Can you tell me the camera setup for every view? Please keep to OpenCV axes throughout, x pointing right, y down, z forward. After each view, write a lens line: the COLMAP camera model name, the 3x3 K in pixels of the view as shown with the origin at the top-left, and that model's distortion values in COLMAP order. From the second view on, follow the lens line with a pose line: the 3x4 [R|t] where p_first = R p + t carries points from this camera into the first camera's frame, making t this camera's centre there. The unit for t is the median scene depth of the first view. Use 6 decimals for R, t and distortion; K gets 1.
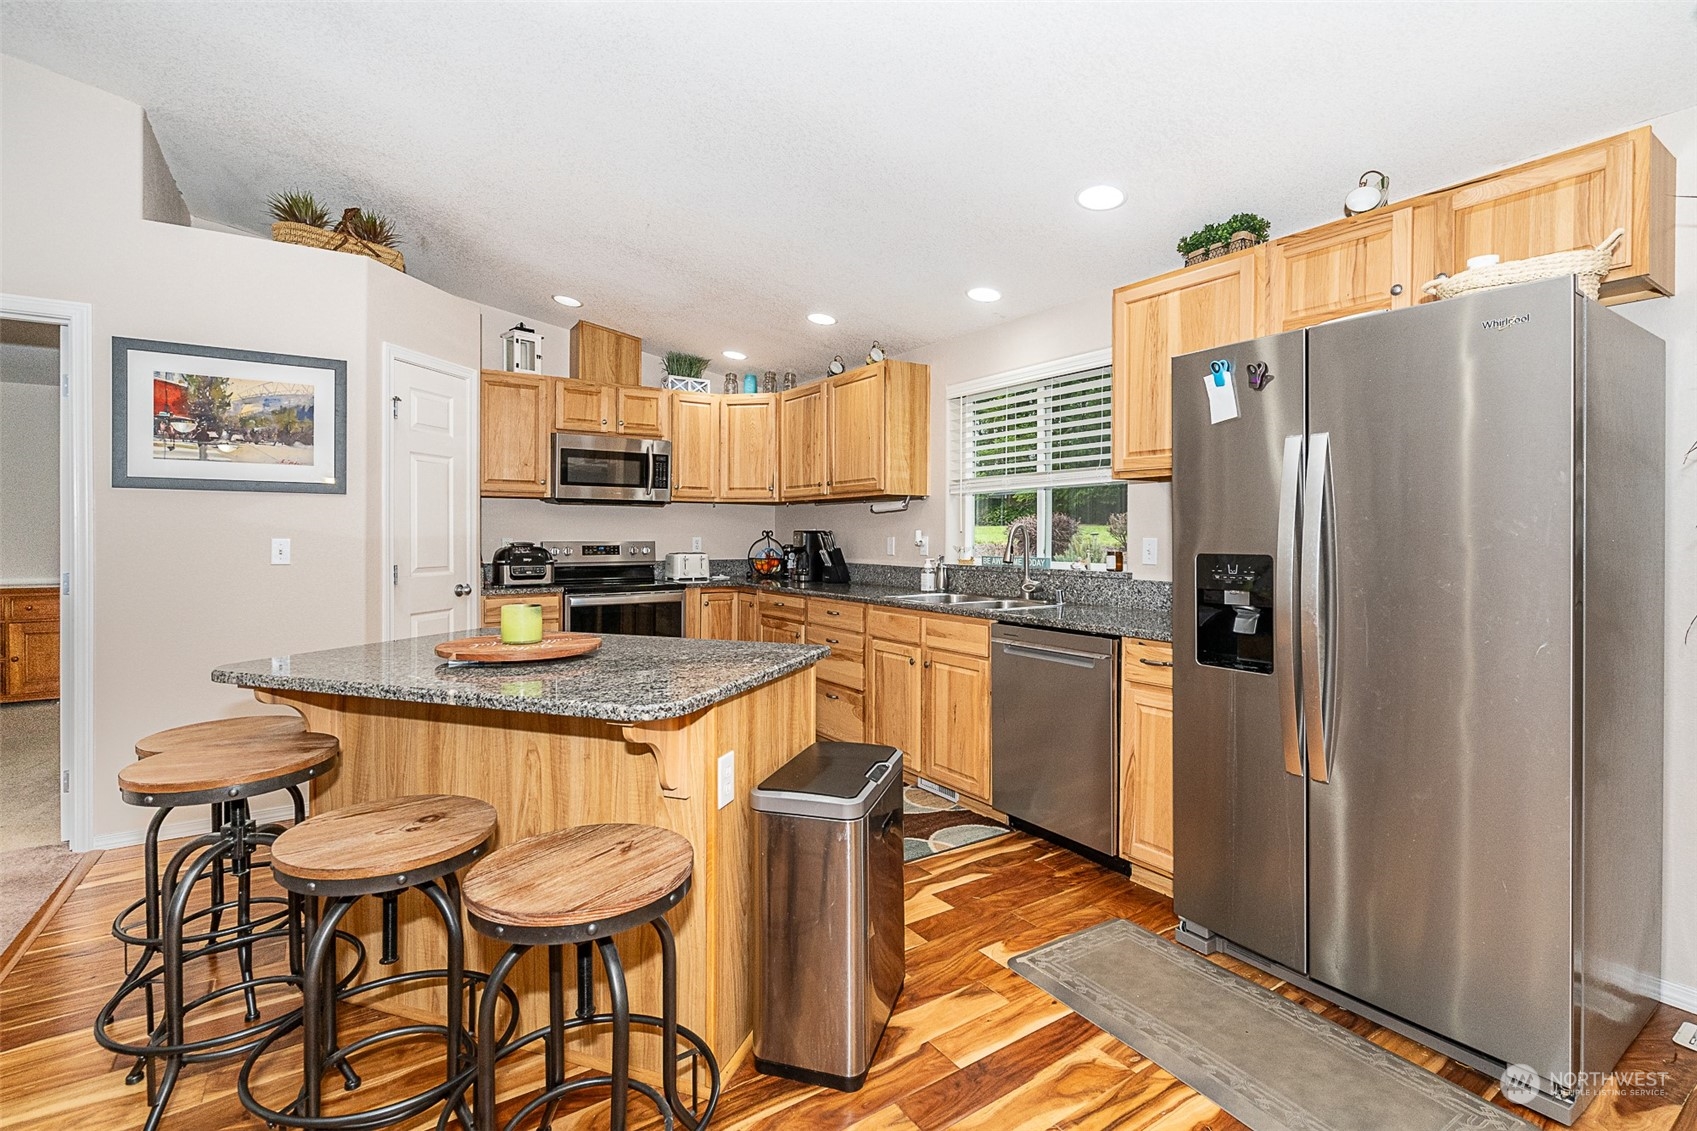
lens RADIAL K [[777.0, 0, 840.7], [0, 777.0, 530.7], [0, 0, 1]] dist [-0.003049, -0.000141]
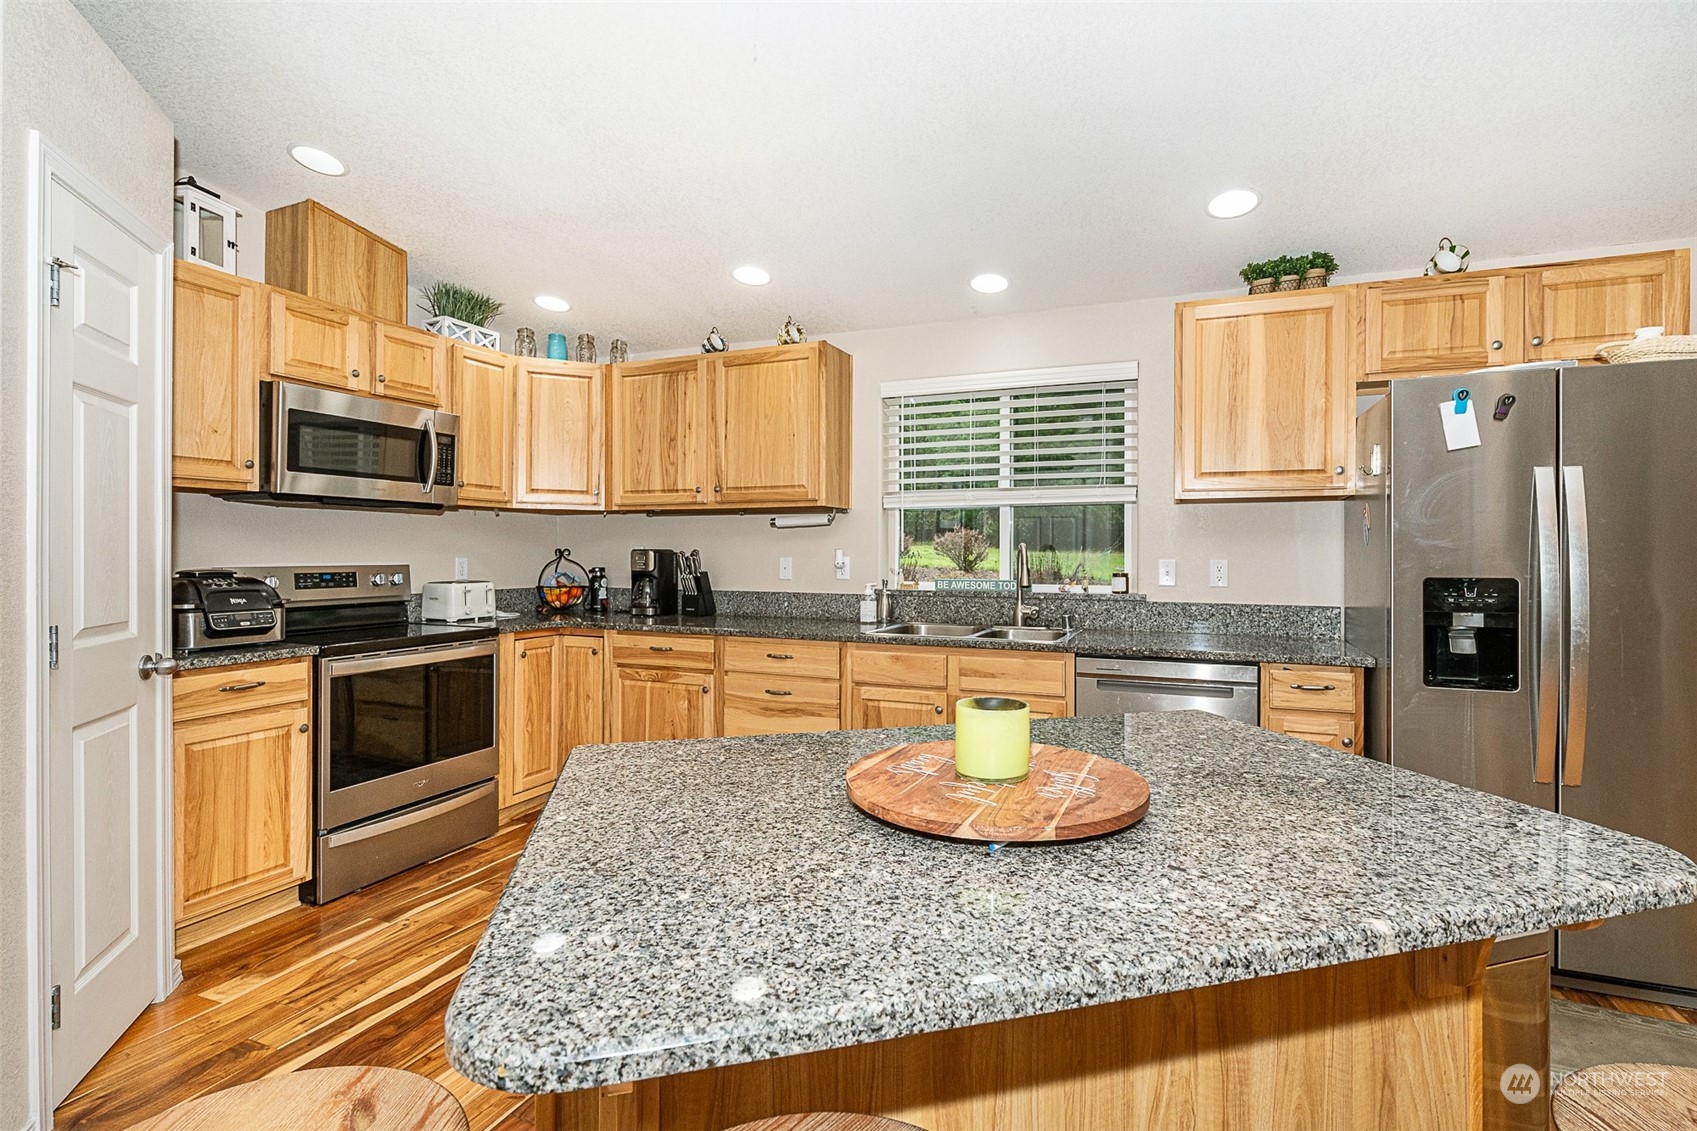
lens RADIAL K [[785.4, 0, 853.6], [0, 785.4, 545.6], [0, 0, 1]] dist [-0.000728, -0.000013]
pose [[0.826326, 0.004600, 0.563174, -0.354496], [-0.004130, 0.999989, -0.002107, -0.003208], [-0.563177, -0.000585, 0.826336, 0.280528]]
